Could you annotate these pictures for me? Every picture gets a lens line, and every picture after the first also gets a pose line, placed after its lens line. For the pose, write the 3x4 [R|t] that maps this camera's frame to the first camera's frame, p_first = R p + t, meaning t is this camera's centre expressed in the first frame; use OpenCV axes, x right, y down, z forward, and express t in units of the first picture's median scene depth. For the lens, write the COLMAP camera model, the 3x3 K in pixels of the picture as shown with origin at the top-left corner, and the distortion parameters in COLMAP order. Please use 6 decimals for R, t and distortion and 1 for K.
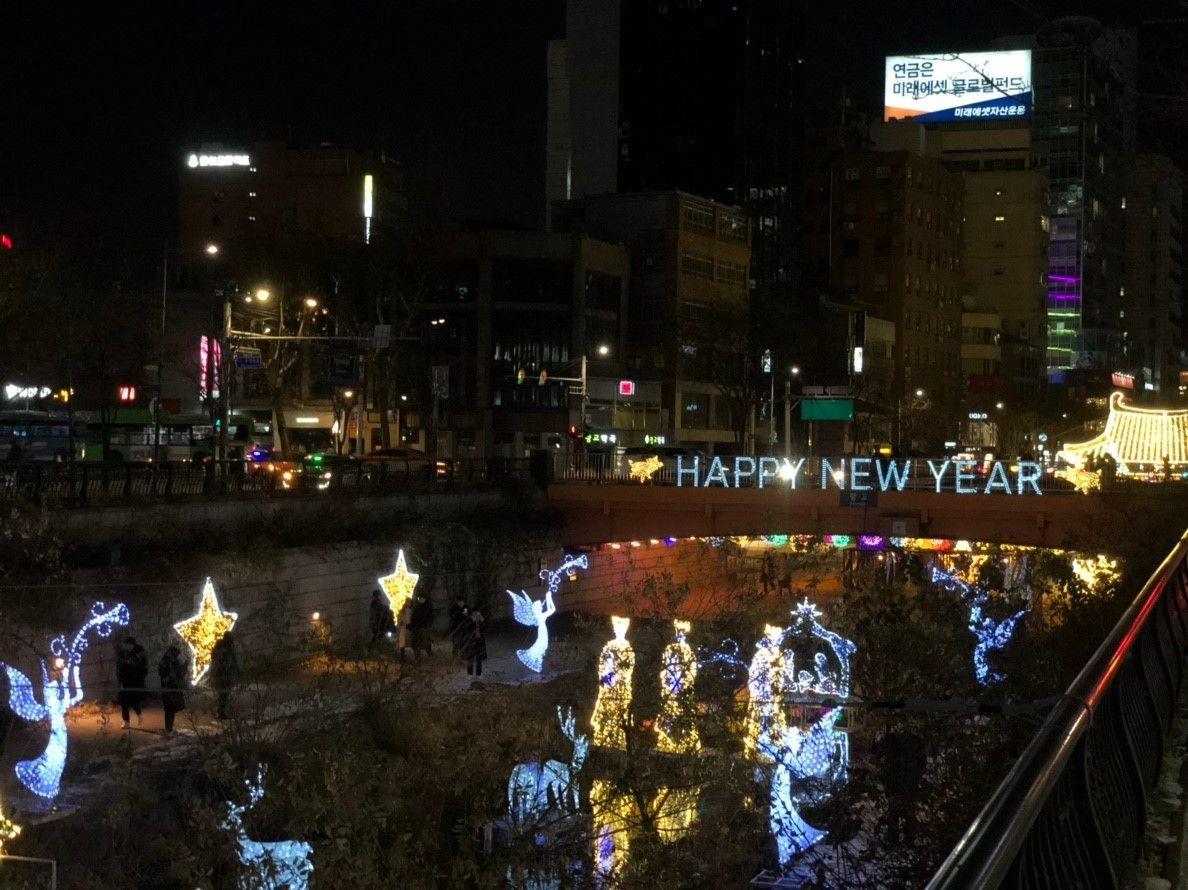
lens RADIAL K [[1762.1, 0, 594.0], [0, 1762.1, 445.0], [0, 0, 1]] dist [0.088359, -0.091907]
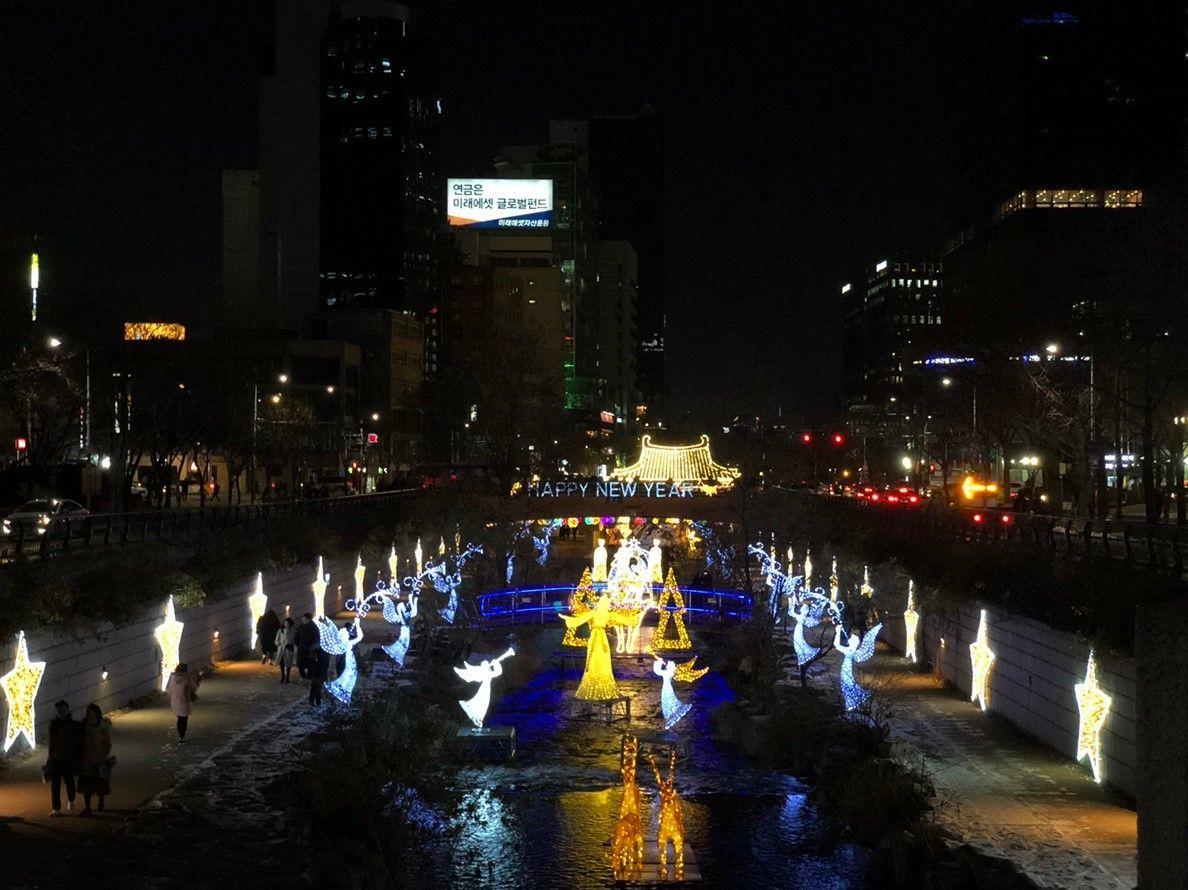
lens RADIAL K [[1787.9, 0, 593.2], [0, 1787.9, 398.6], [0, 0, 1]] dist [0.062804, -0.110025]
pose [[0.947776, 0.000021, 0.318938, -0.165558], [0.011398, 0.999359, -0.033935, -0.006035], [-0.318734, 0.035798, 0.947168, -0.315232]]
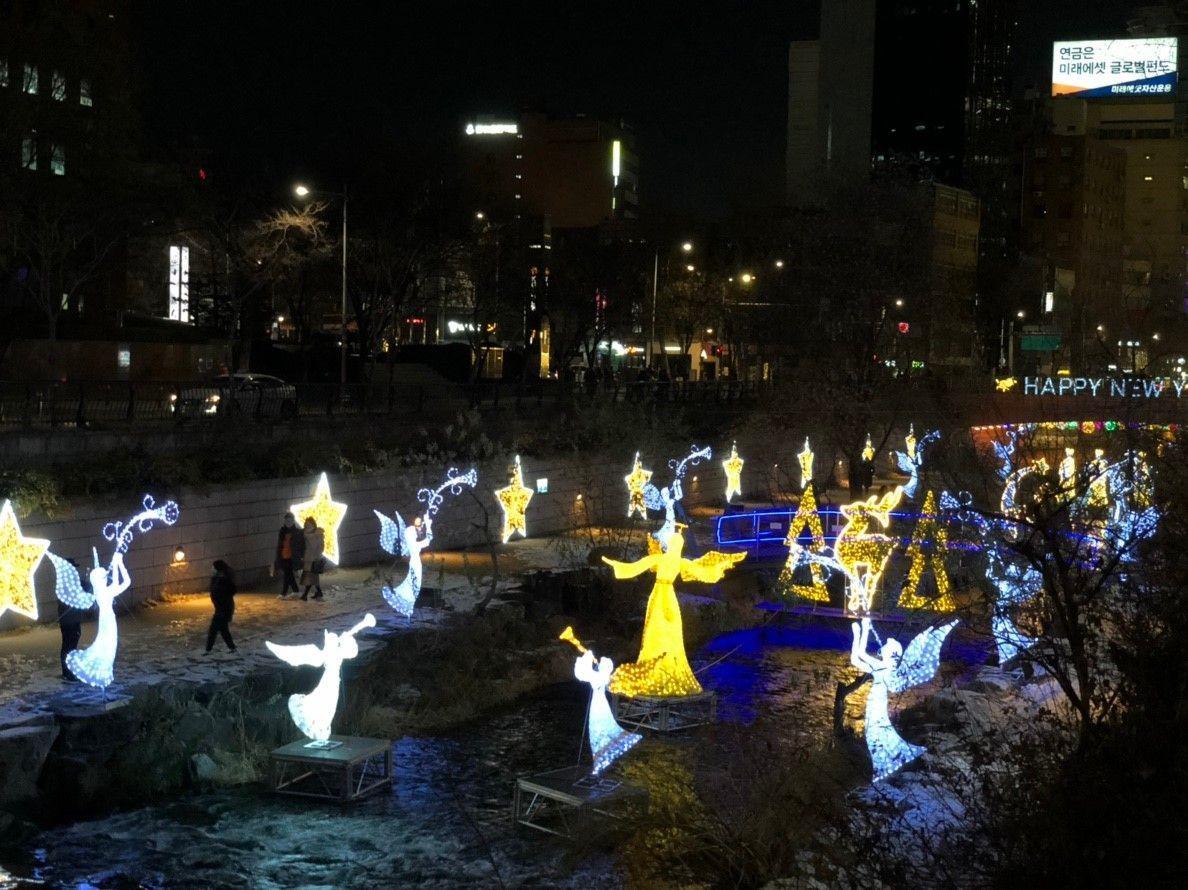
lens RADIAL K [[1777.1, 0, 597.6], [0, 1777.1, 430.9], [0, 0, 1]] dist [0.162049, -0.624483]
pose [[0.998920, 0.007260, -0.045898, -0.086989], [-0.005473, 0.999227, 0.038940, -0.002156], [0.046145, -0.038647, 0.998187, -0.238242]]
